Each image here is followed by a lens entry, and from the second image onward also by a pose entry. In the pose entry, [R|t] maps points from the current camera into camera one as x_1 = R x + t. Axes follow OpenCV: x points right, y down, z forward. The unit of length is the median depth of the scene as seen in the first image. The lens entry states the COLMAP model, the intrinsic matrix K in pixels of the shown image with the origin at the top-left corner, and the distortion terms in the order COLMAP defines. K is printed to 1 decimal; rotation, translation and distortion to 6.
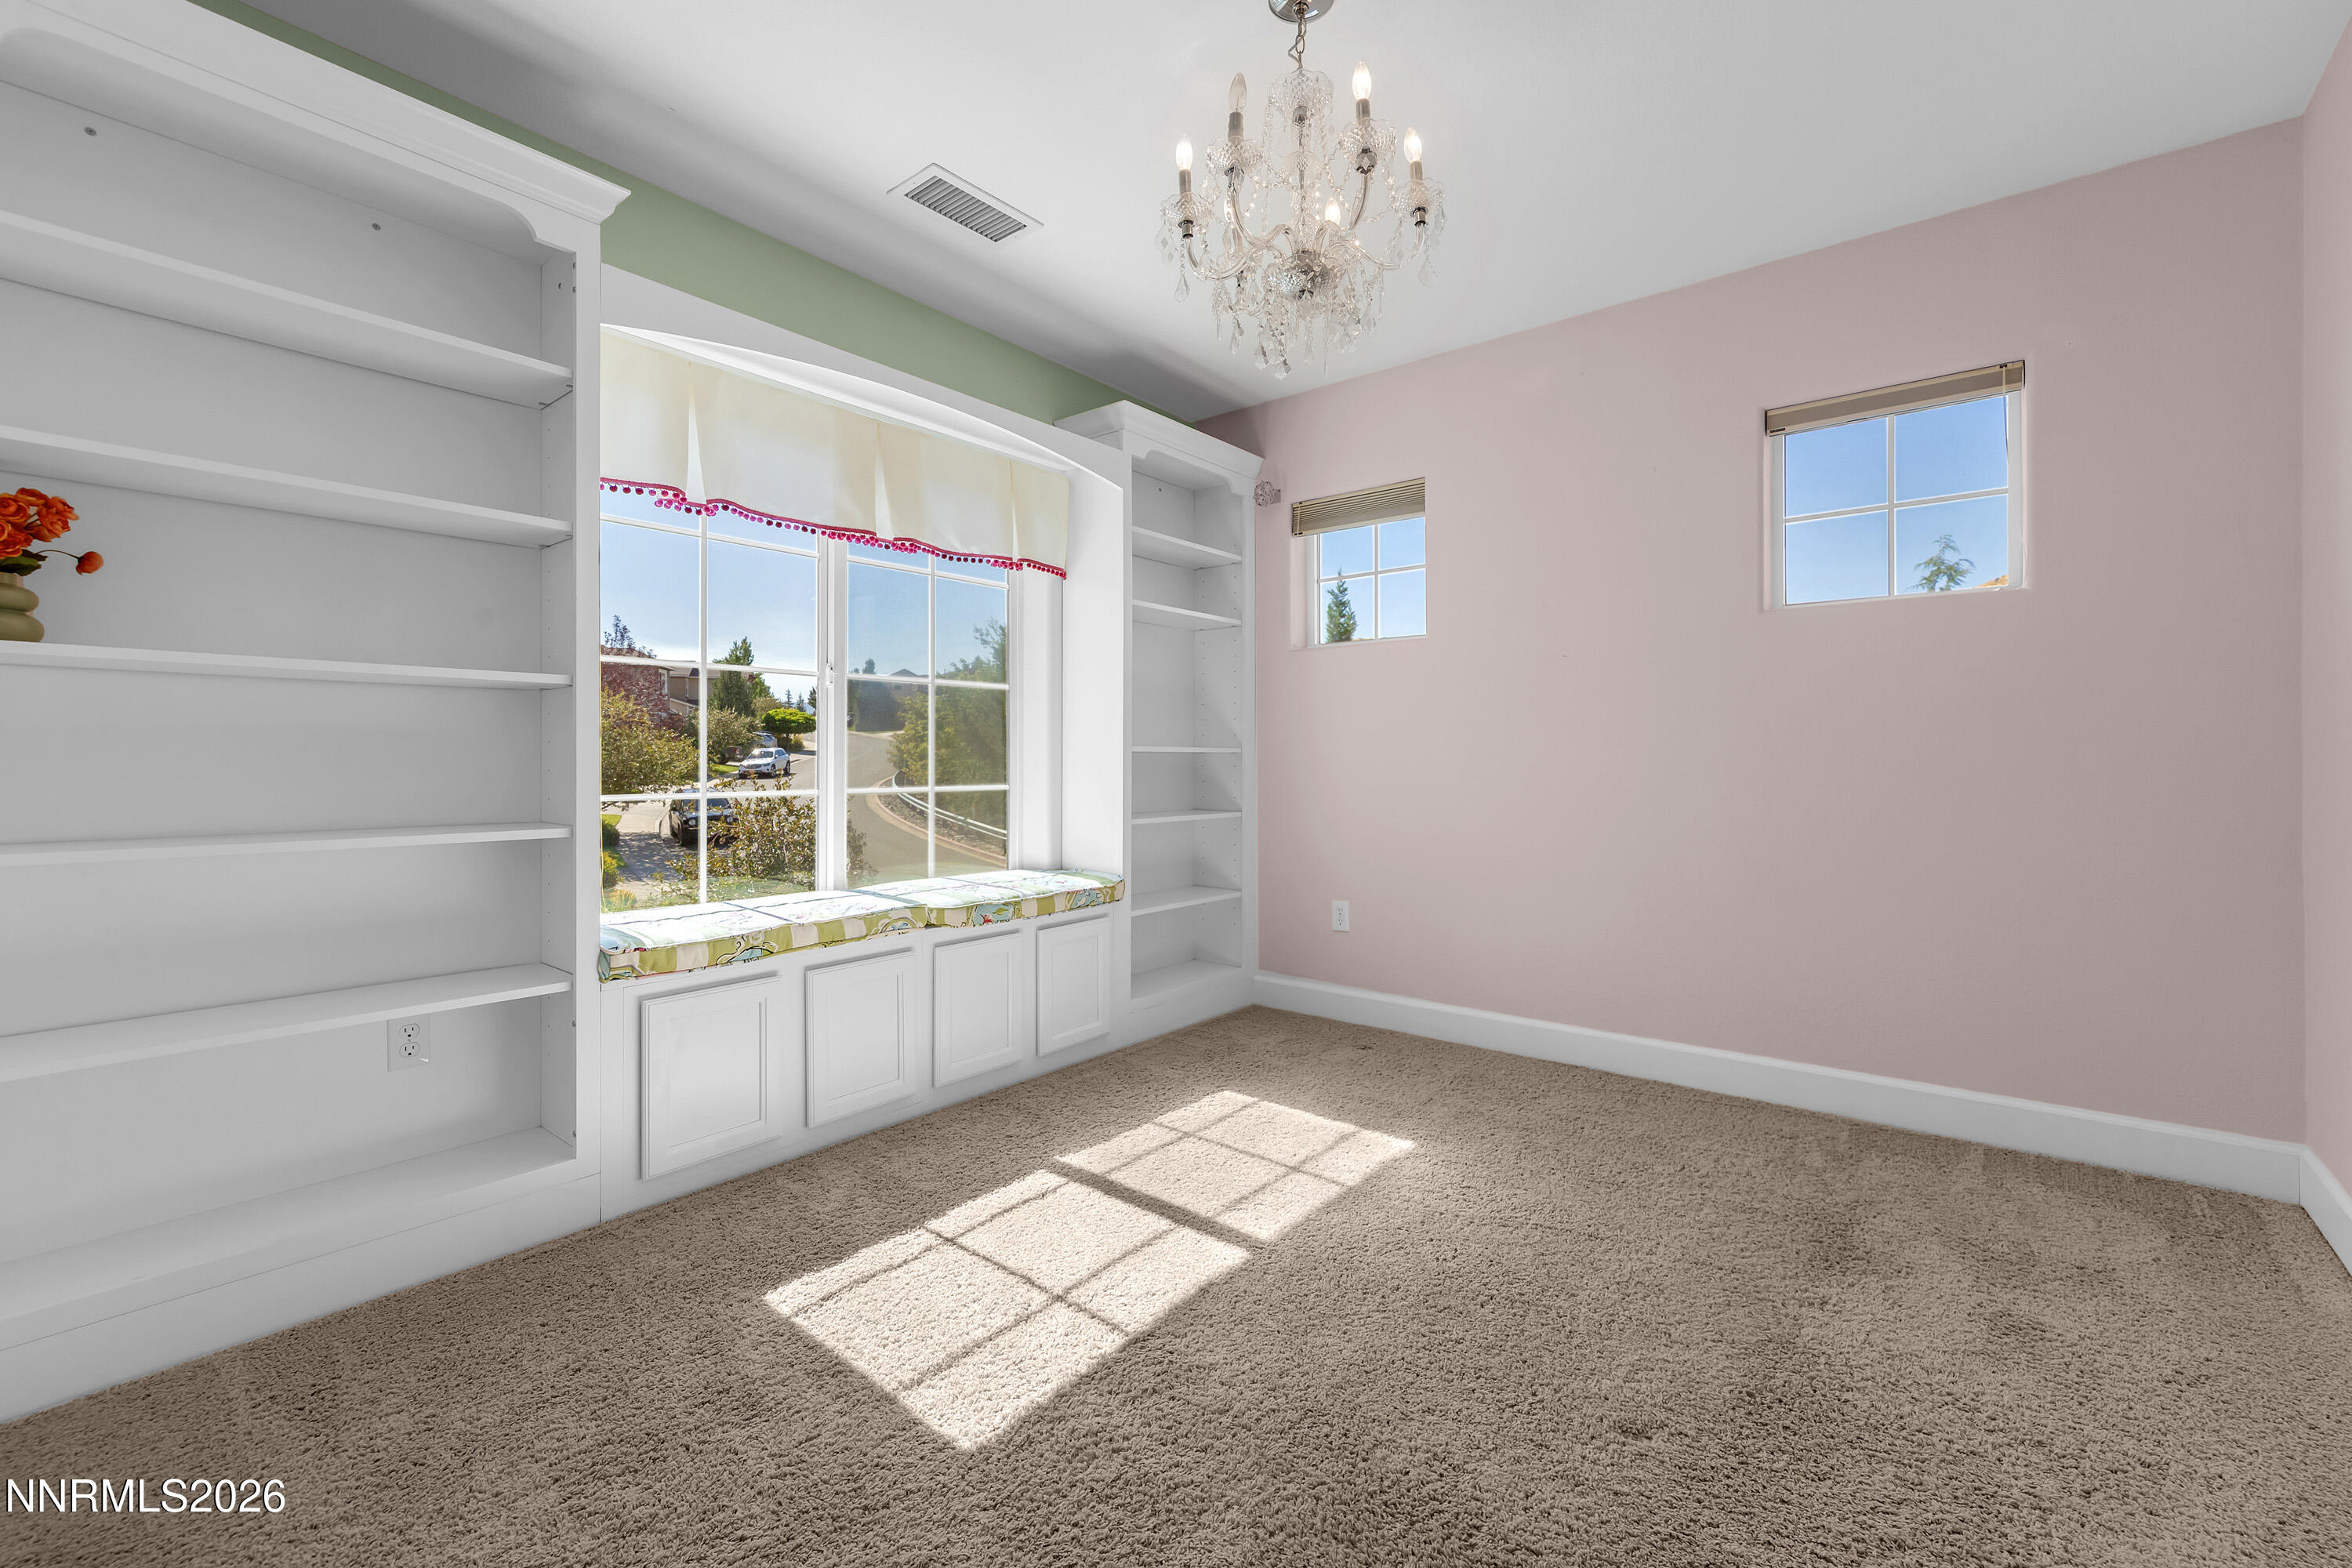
lens RADIAL K [[1029.8, 0, 1225.6], [0, 1029.8, 761.6], [0, 0, 1]] dist [0.001952, 0.000134]
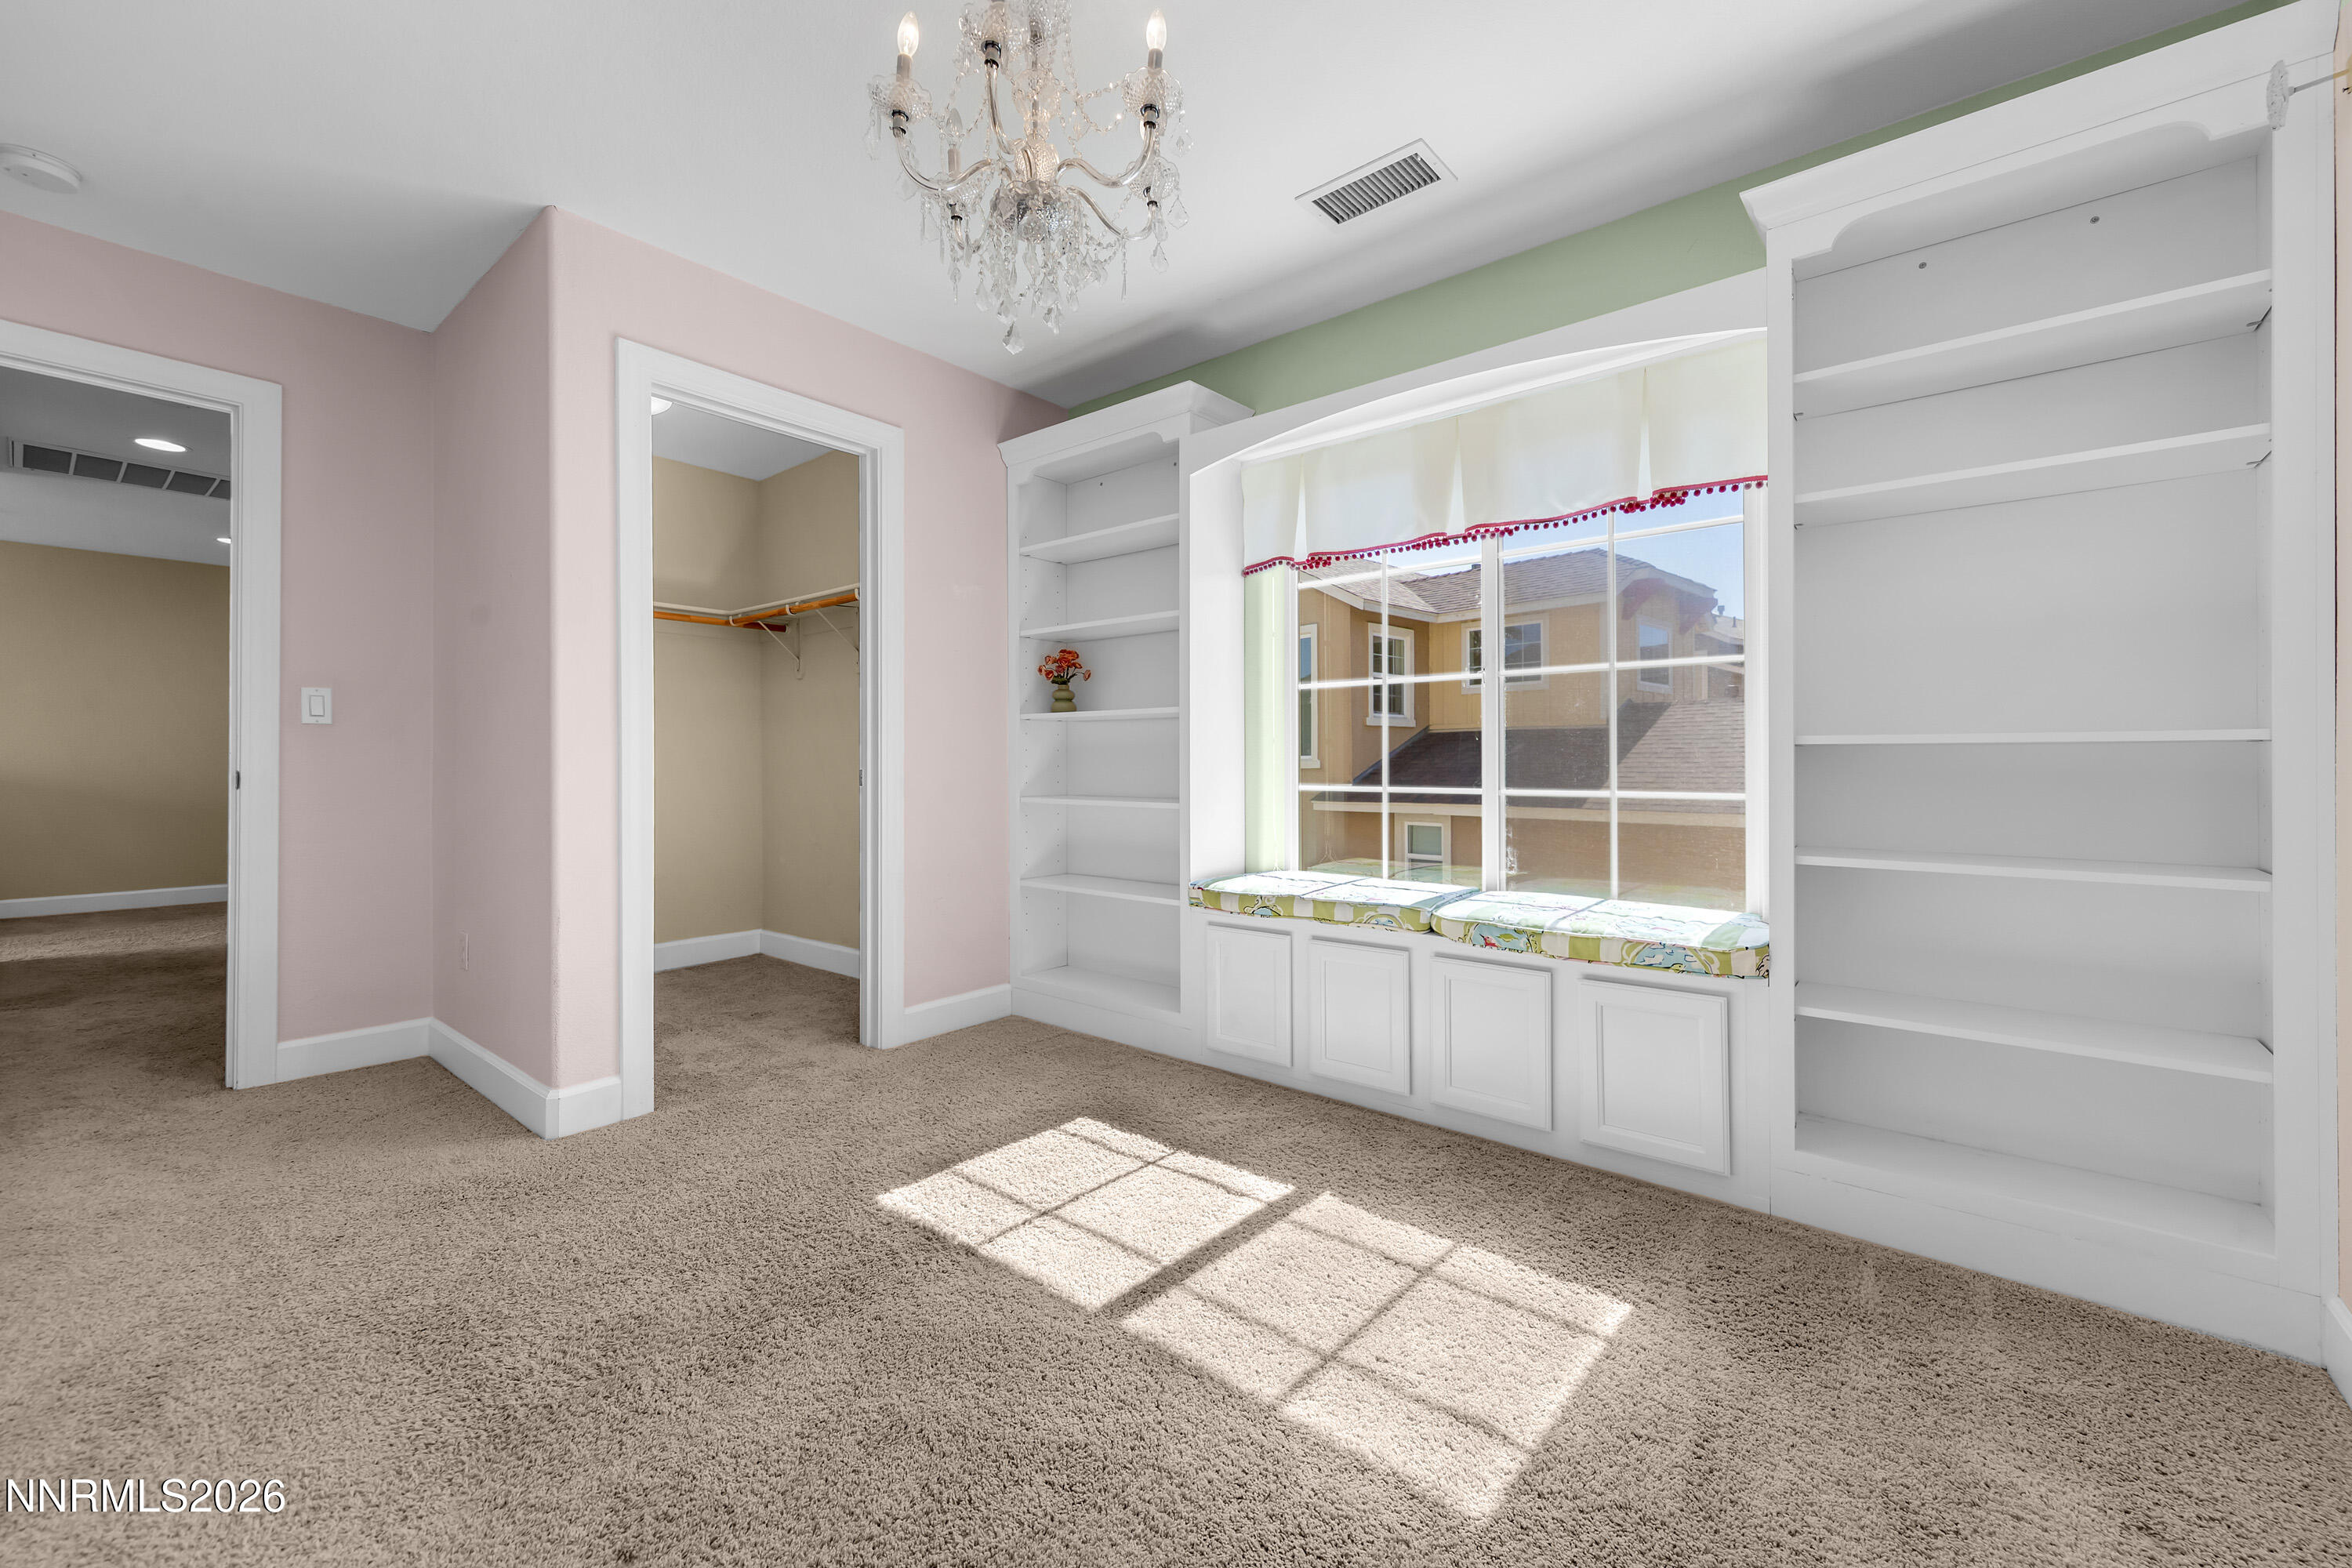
lens RADIAL K [[950.1, 0, 1168.0], [0, 950.1, 766.6], [0, 0, 1]] dist [0.013255, 0.000073]
pose [[-0.077921, 0.000423, -0.996959, 0.677756], [-0.004024, 0.999992, 0.000738, 0.005736], [0.996951, 0.004069, -0.077919, 0.906711]]
